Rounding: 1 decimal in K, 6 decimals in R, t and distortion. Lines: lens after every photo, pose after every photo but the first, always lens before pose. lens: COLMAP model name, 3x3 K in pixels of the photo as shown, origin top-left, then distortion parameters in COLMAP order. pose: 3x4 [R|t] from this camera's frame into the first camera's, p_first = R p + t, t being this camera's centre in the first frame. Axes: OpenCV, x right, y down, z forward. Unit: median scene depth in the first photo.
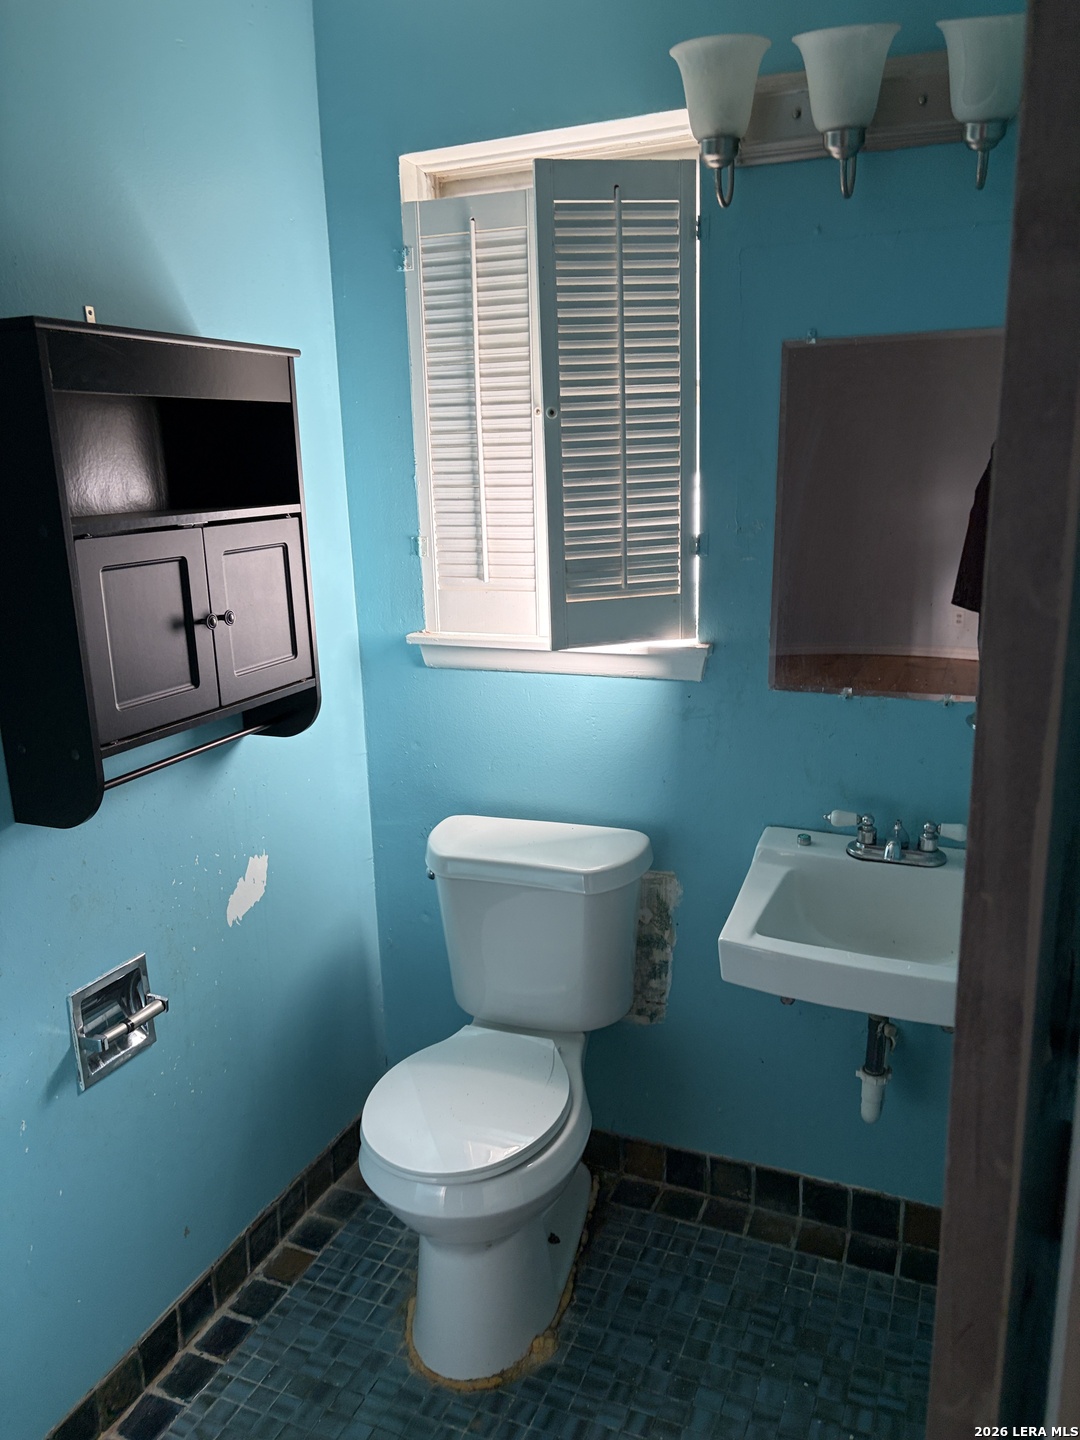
lens RADIAL K [[1094.9, 0, 539.9], [0, 1094.9, 726.2], [0, 0, 1]] dist [0.050142, -0.065554]
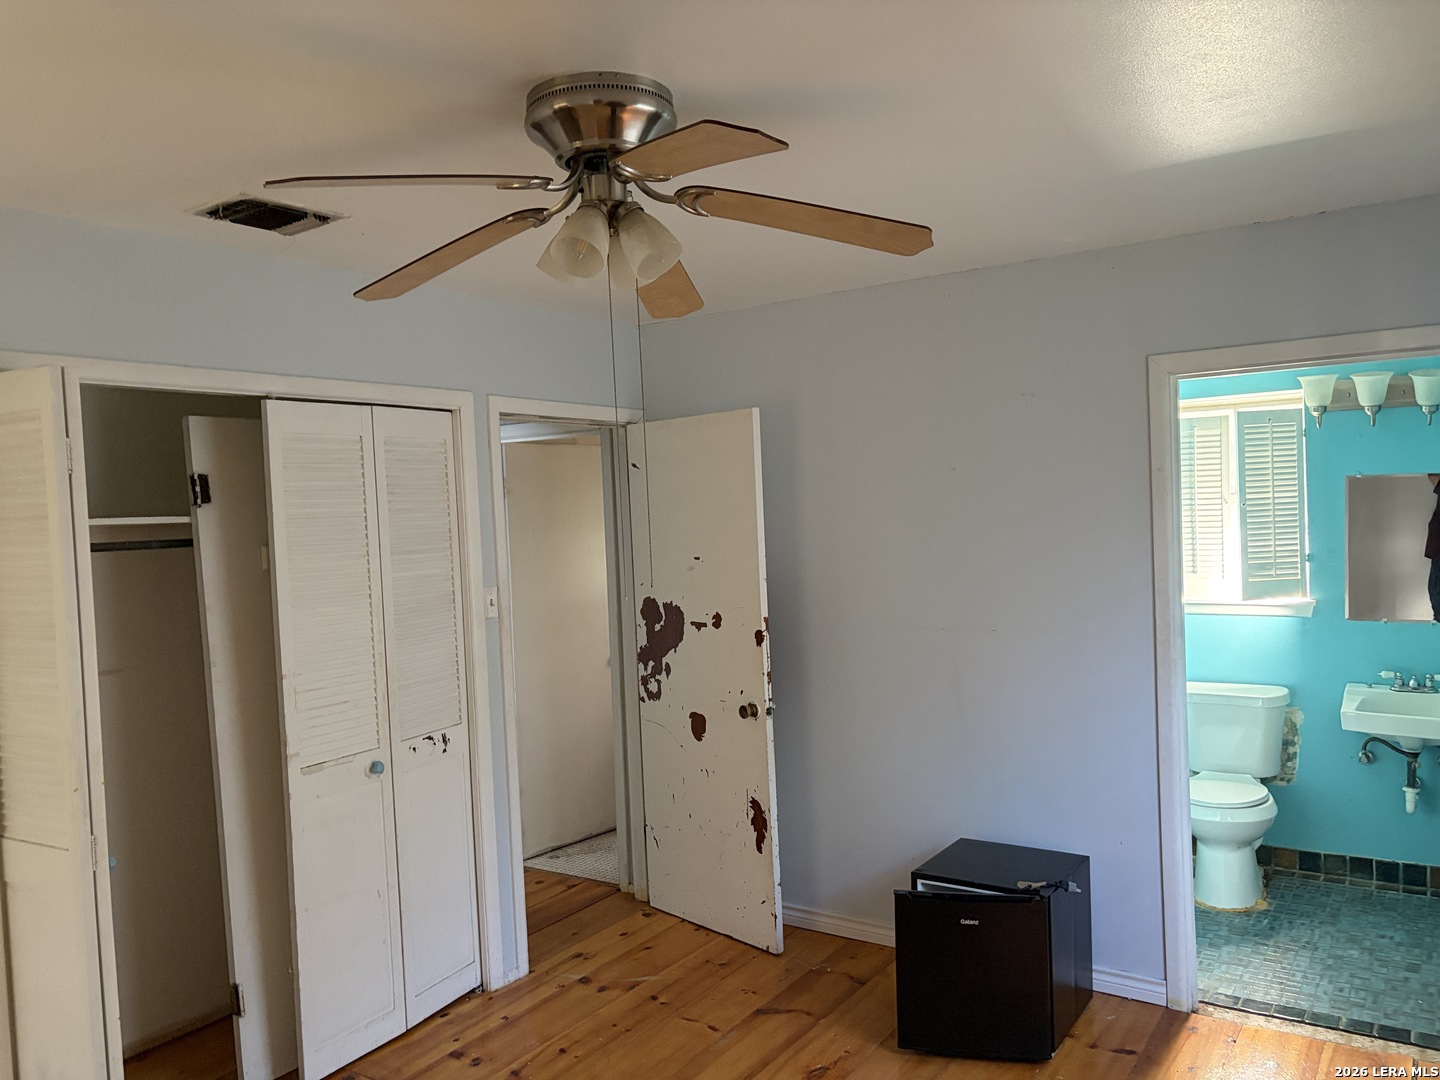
lens RADIAL K [[1094.9, 0, 719.9], [0, 1094.9, 540.8], [0, 0, 1]] dist [0.050142, -0.065554]
pose [[0.980069, -0.006449, -0.198555, -0.616448], [-0.032587, 0.980716, -0.192703, 0.293871], [0.195968, 0.195332, 0.960959, -1.511471]]
